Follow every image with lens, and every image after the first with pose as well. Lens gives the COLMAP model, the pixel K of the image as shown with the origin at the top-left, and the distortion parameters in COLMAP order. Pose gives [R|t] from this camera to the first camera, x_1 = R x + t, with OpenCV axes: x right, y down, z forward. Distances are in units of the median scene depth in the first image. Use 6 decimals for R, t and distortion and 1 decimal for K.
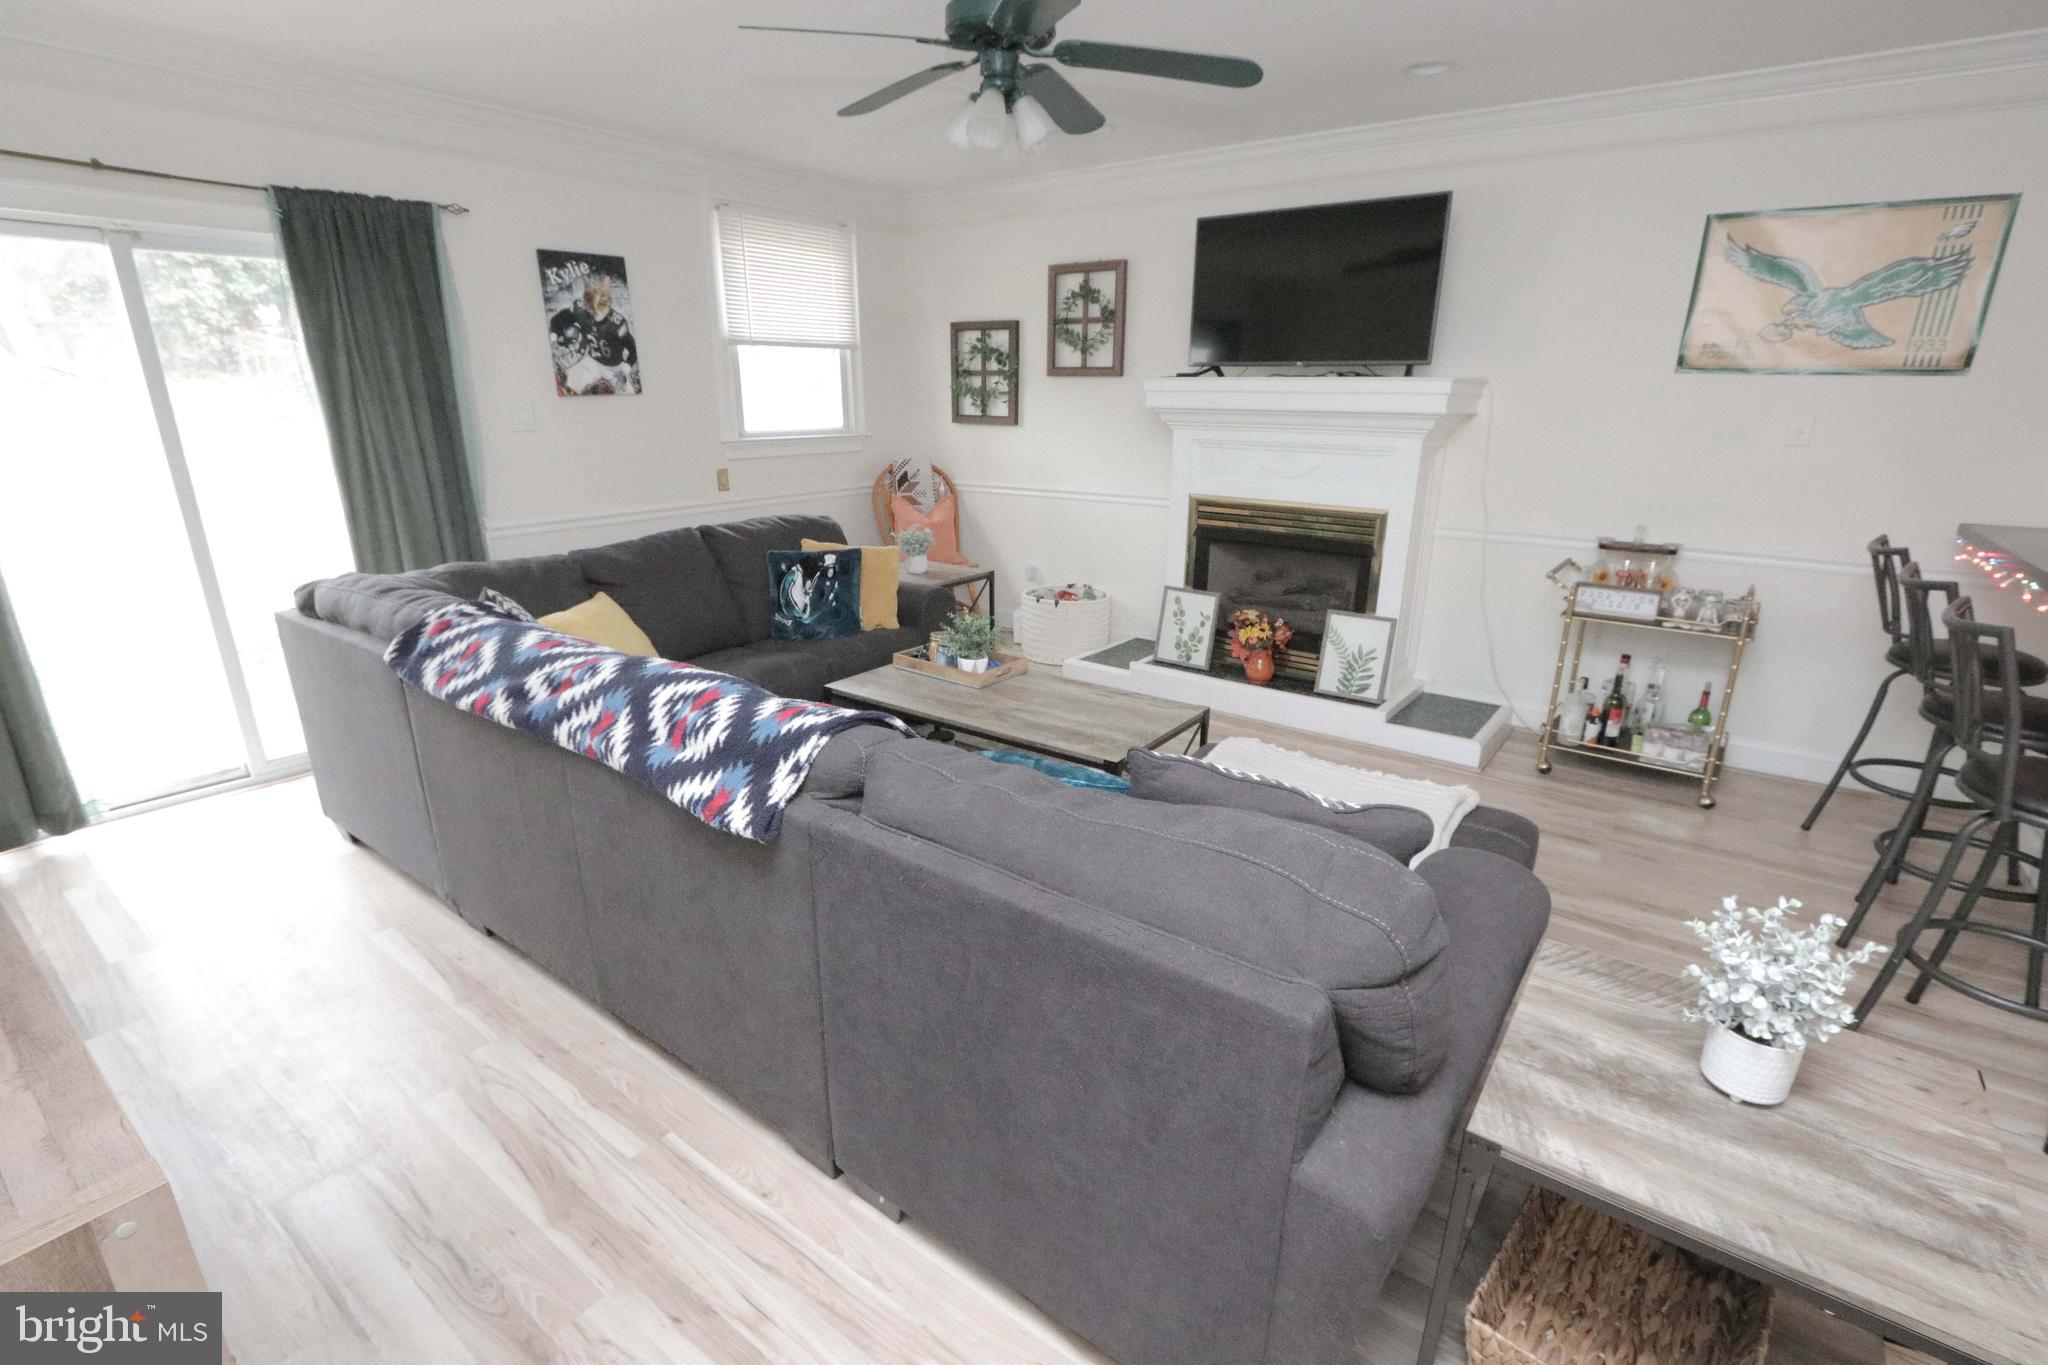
lens RADIAL K [[941.9, 0, 1021.9], [0, 941.9, 688.0], [0, 0, 1]] dist [-0.015298, 0.001561]
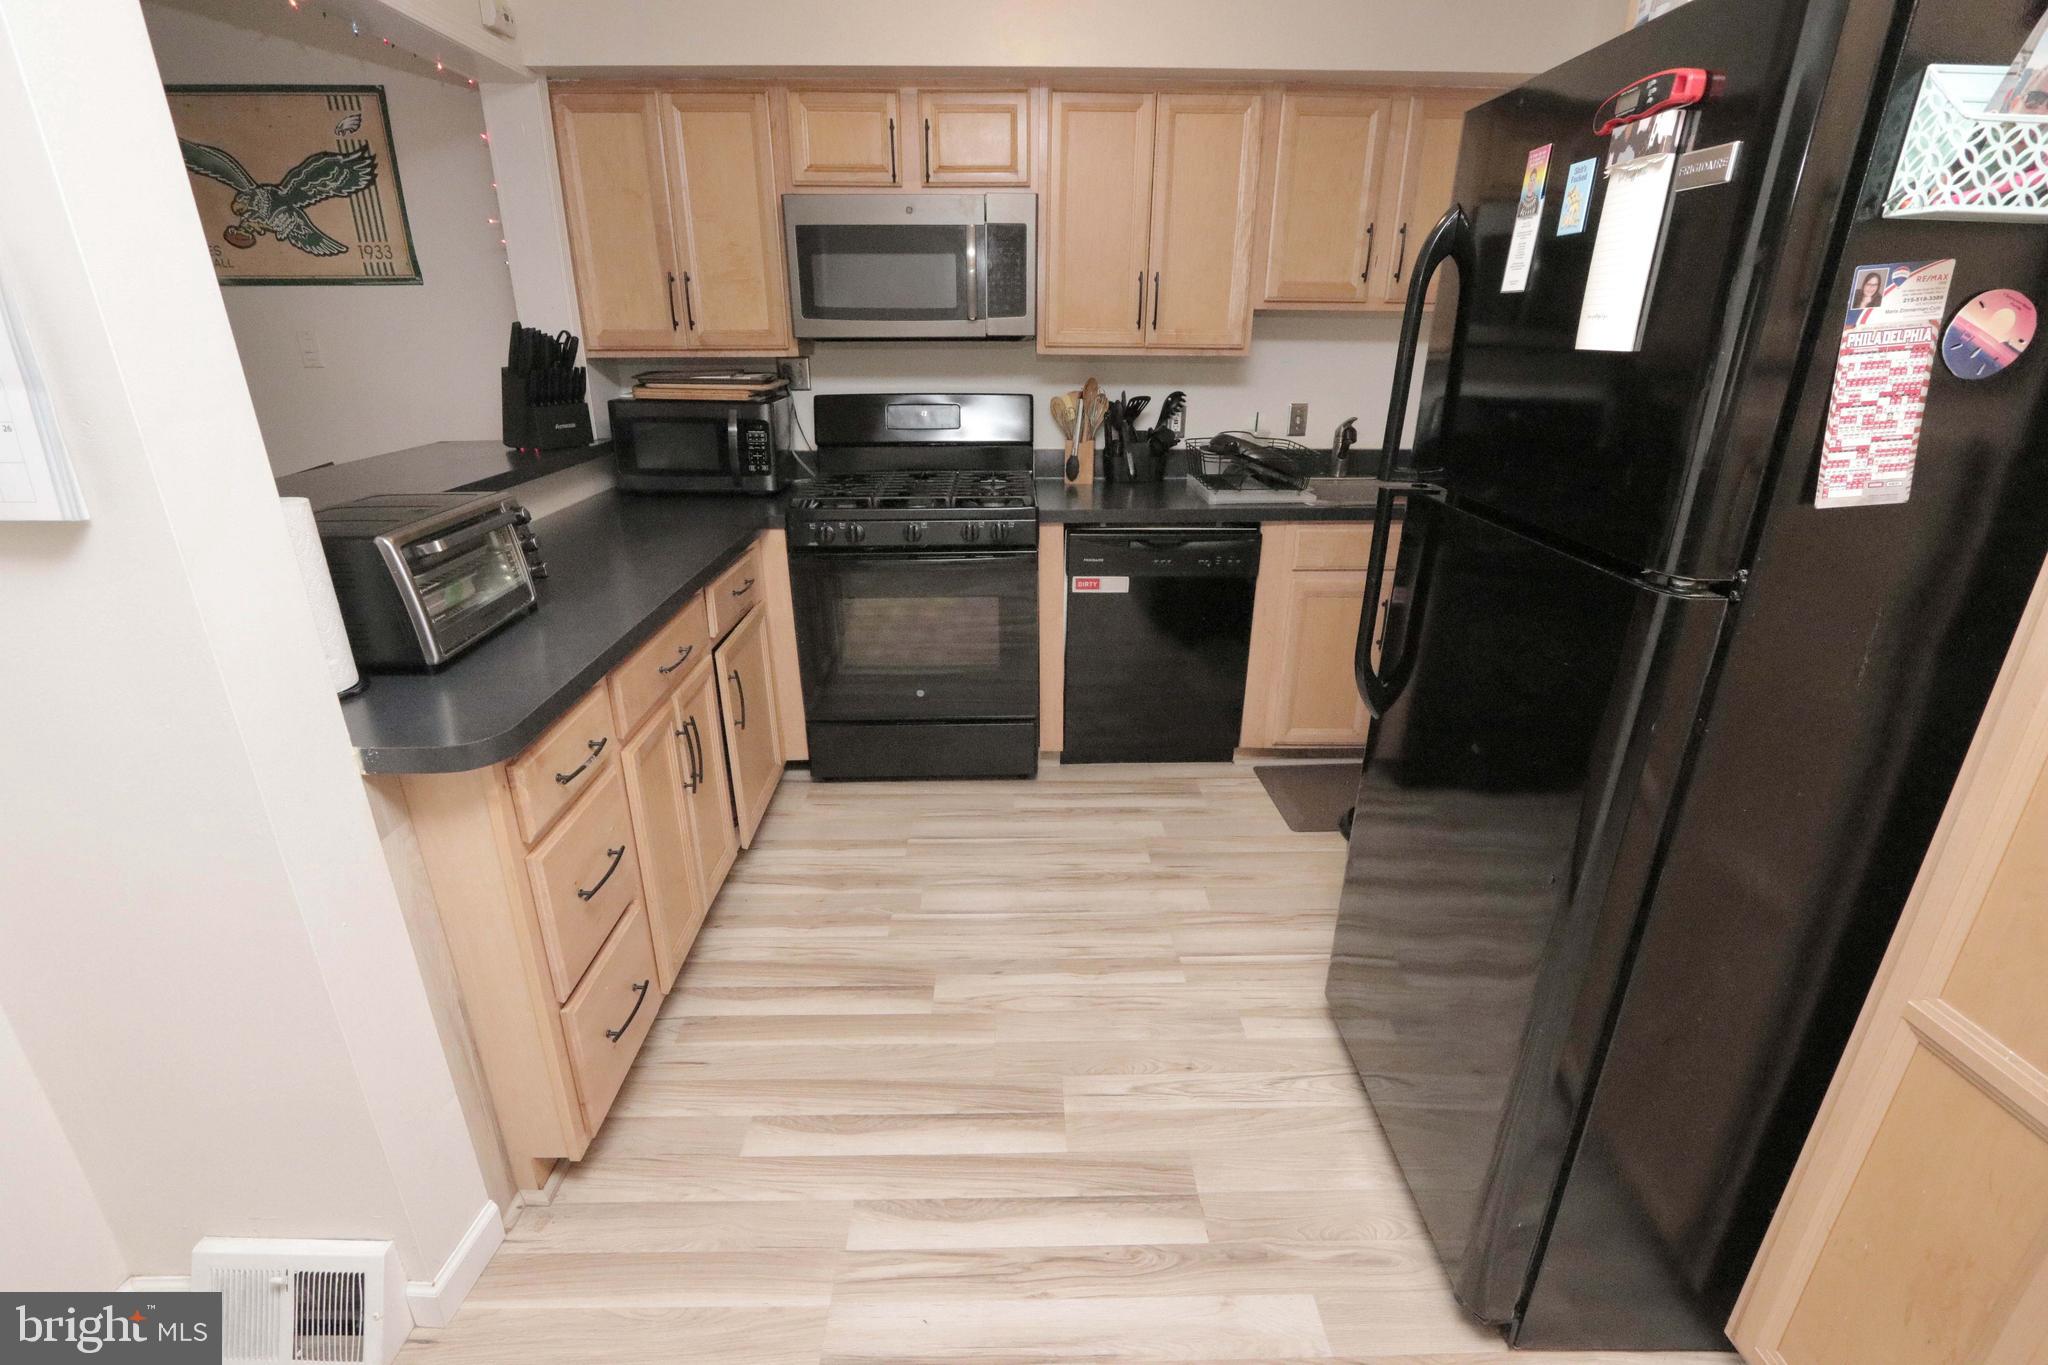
lens RADIAL K [[941.9, 0, 1027.8], [0, 941.9, 690.4], [0, 0, 1]] dist [-0.015298, 0.001561]
pose [[0.787860, -0.228497, 0.571896, 0.660519], [0.193166, 0.973448, 0.122822, 0.053826], [-0.584776, 0.013704, 0.811079, -0.103457]]
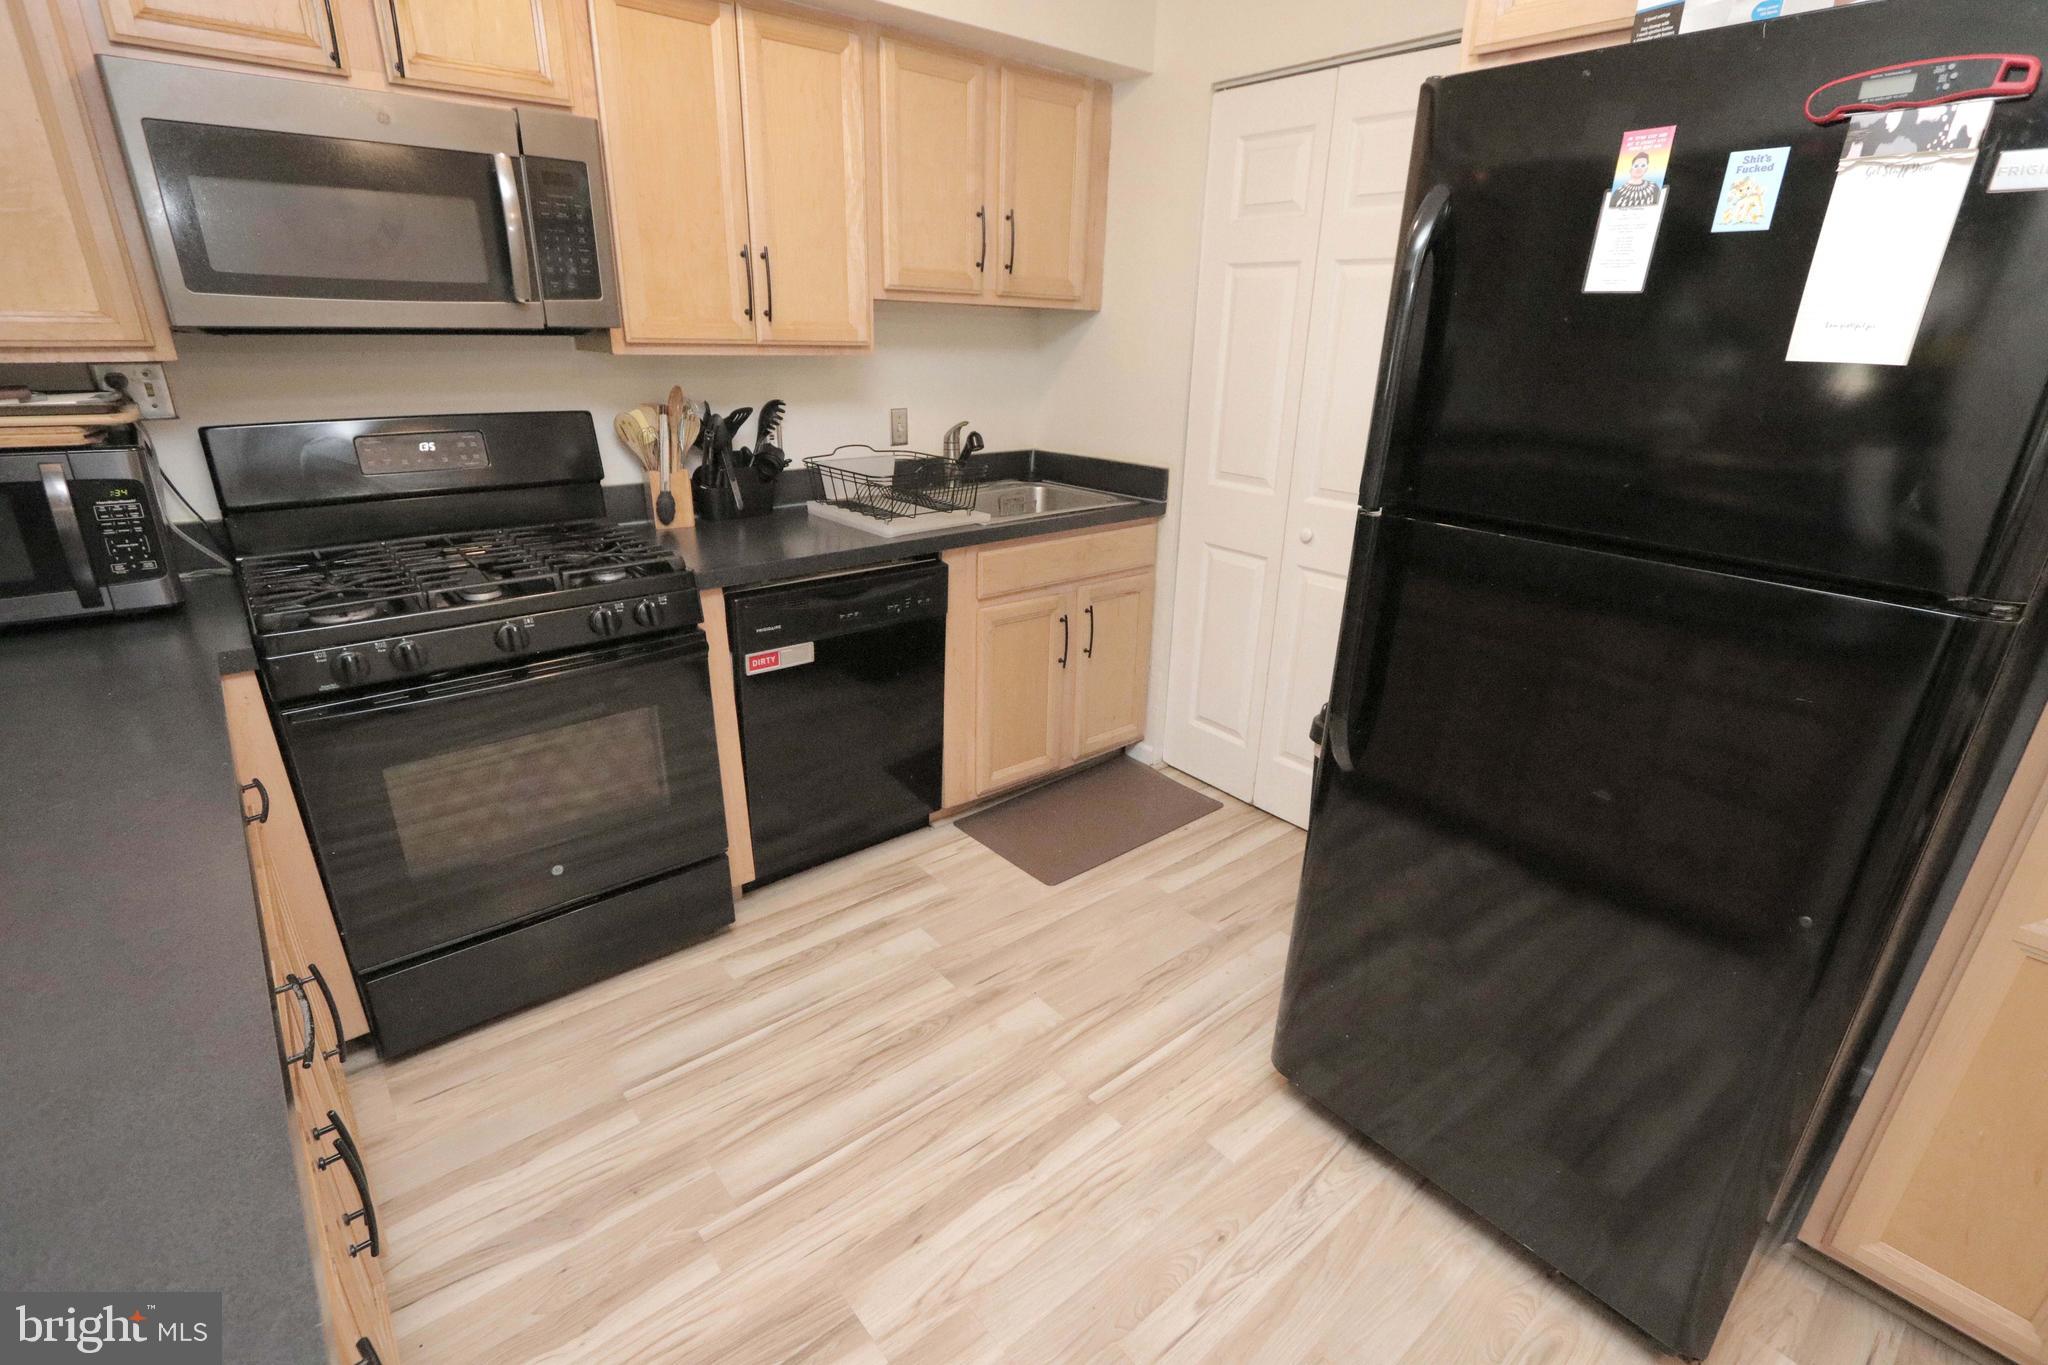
lens RADIAL K [[941.9, 0, 1023.2], [0, 941.9, 696.0], [0, 0, 1]] dist [-0.015298, 0.001561]
pose [[0.230280, -0.357216, 0.905189, 0.664042], [0.279431, 0.915288, 0.290114, -0.022596], [-0.932142, 0.186130, 0.310590, 0.142182]]
